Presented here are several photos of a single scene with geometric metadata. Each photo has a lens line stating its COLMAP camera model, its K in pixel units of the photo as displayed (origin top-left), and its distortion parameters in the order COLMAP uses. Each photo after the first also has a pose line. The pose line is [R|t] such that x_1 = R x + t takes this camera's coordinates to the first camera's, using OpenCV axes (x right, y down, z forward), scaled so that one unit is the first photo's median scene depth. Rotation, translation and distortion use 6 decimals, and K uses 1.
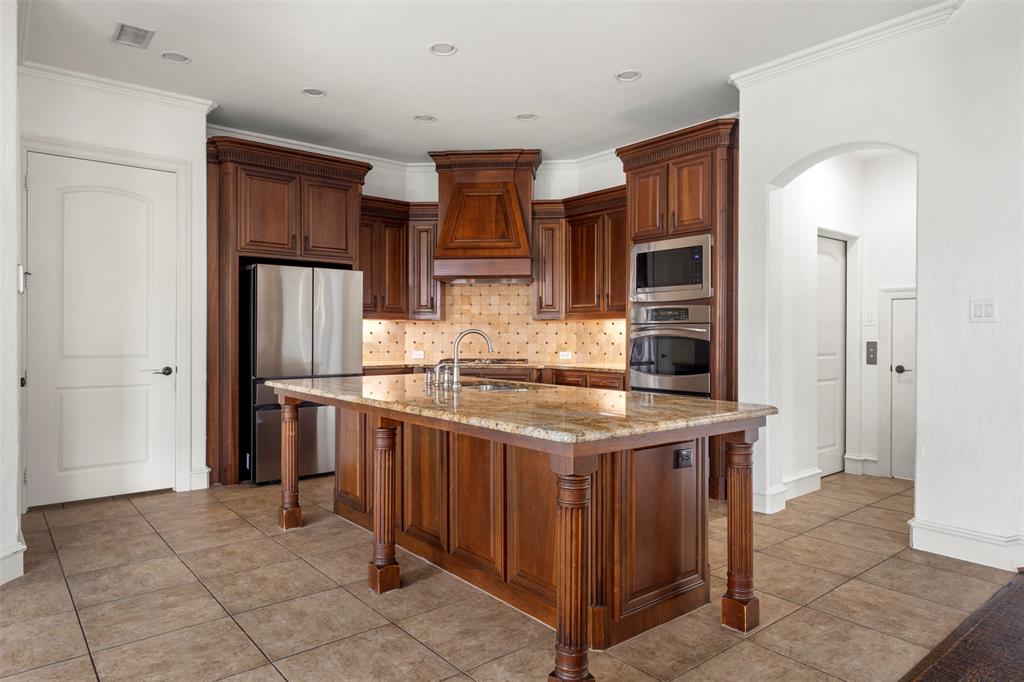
lens RADIAL K [[634.4, 0, 513.4], [0, 634.4, 334.8], [0, 0, 1]] dist [0.006058, 0.003161]
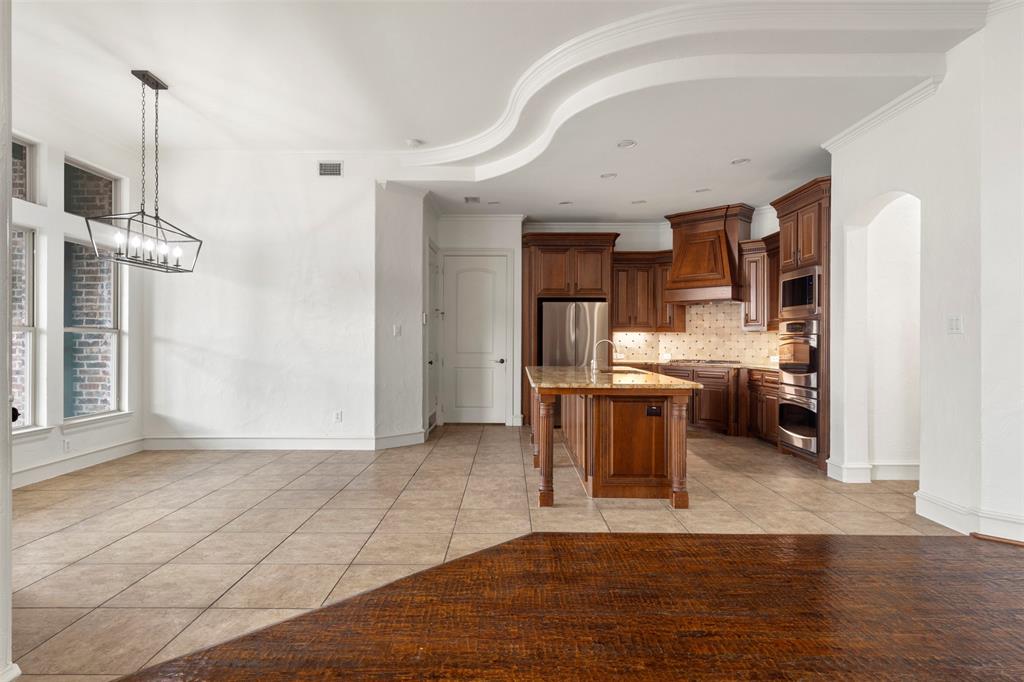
lens RADIAL K [[584.5, 0, 510.6], [0, 584.5, 339.1], [0, 0, 1]] dist [0.002236, 0.001150]
pose [[0.762909, 0.000154, -0.646506, 0.498612], [-0.003916, 0.999983, -0.004383, -0.000631], [0.646494, 0.005876, 0.762896, -0.260071]]
